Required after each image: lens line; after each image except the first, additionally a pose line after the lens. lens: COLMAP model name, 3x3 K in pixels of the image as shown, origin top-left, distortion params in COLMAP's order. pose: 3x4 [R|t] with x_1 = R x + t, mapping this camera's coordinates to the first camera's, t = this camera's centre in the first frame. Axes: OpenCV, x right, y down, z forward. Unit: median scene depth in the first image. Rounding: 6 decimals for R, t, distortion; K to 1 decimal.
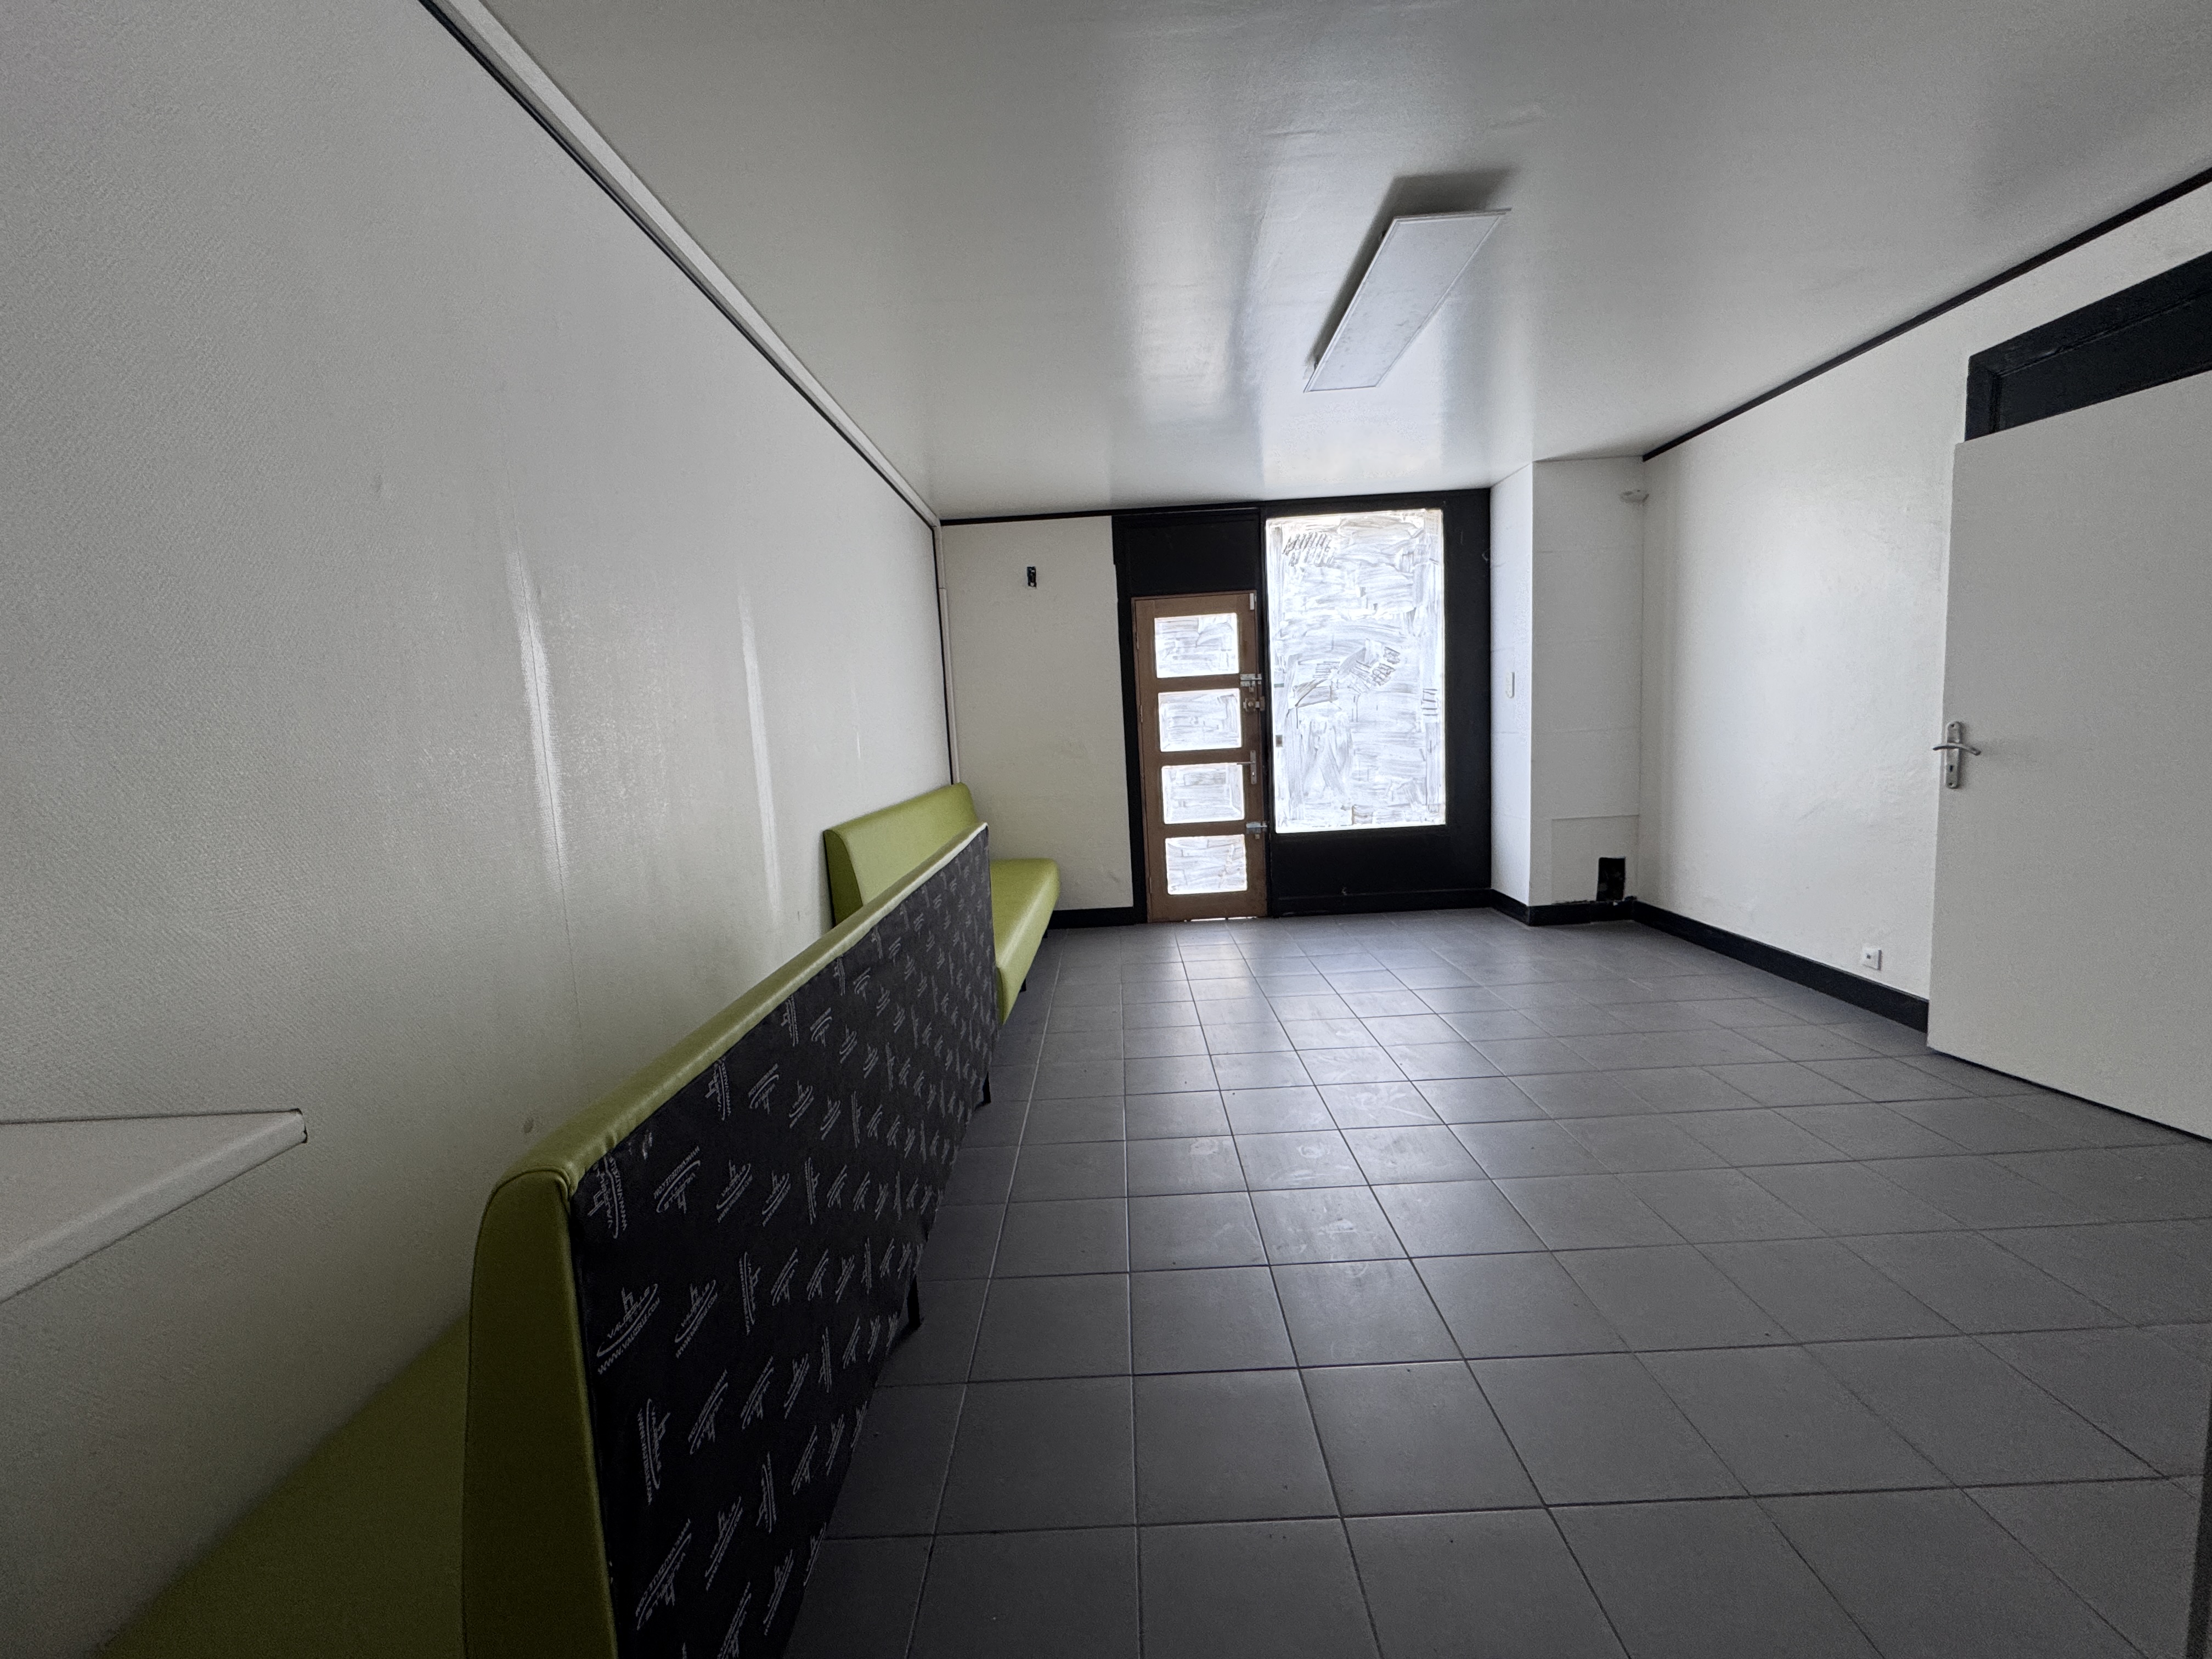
lens RADIAL K [[886.8, 0, 1111.7], [0, 886.8, 826.6], [0, 0, 1]] dist [-0.005309, -0.000352]
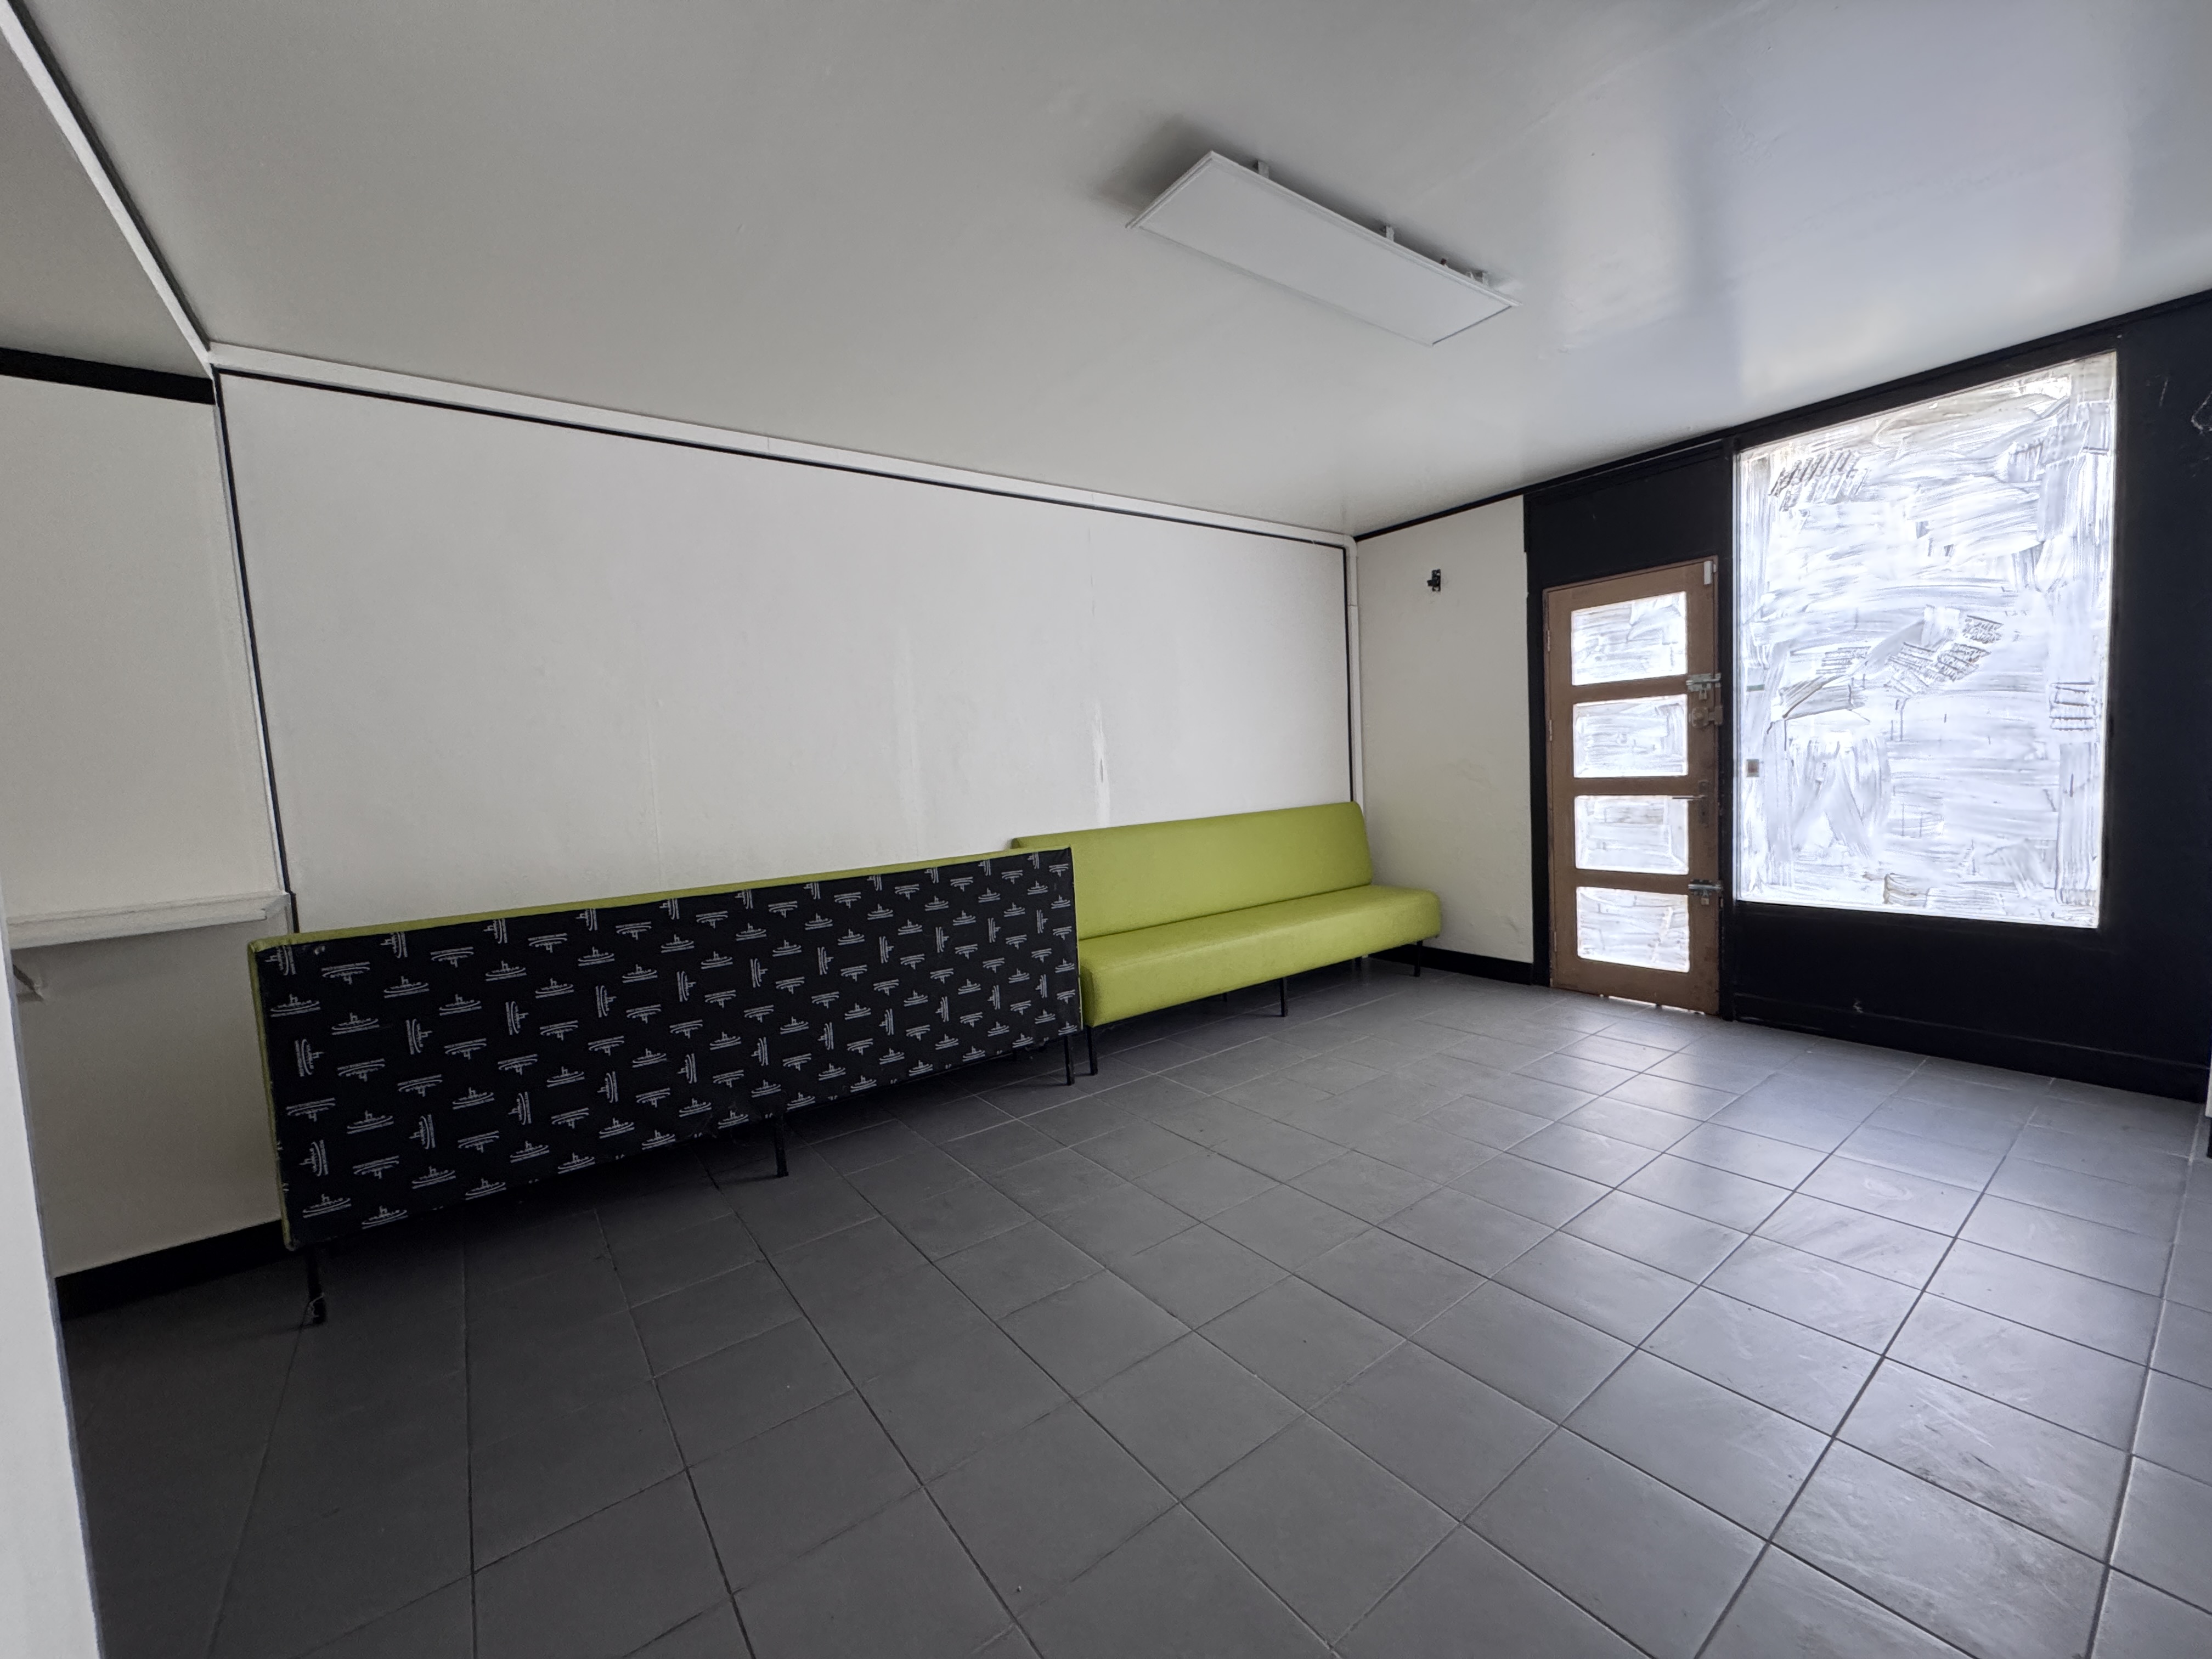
lens RADIAL K [[886.8, 0, 1110.1], [0, 886.8, 827.4], [0, 0, 1]] dist [-0.005309, -0.000352]
pose [[0.601265, 0.080288, -0.795006, 0.443419], [-0.072231, 0.996327, 0.045991, -0.046562], [0.795778, 0.029771, 0.604856, 0.187270]]
